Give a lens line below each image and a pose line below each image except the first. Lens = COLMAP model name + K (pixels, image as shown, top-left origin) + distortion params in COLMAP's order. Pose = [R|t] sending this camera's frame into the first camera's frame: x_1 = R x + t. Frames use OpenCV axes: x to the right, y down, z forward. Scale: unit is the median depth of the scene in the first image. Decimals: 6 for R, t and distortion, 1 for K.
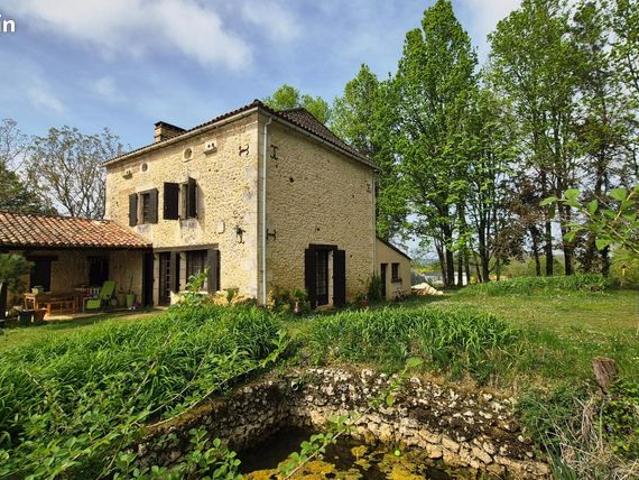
lens RADIAL K [[334.3, 0, 319.5], [0, 334.3, 240.0], [0, 0, 1]] dist [0.000578, -0.000166]
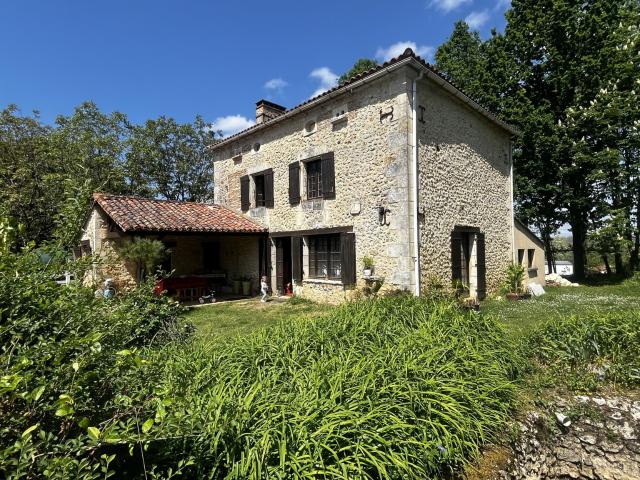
lens RADIAL K [[341.1, 0, 320.0], [0, 341.1, 240.0], [0, 0, 1]] dist [-0.001115, -0.001195]
pose [[0.982626, -0.006722, -0.185474, -0.198620], [0.013887, 0.999205, 0.037357, 0.010962], [0.185075, -0.039284, 0.981939, 0.096508]]
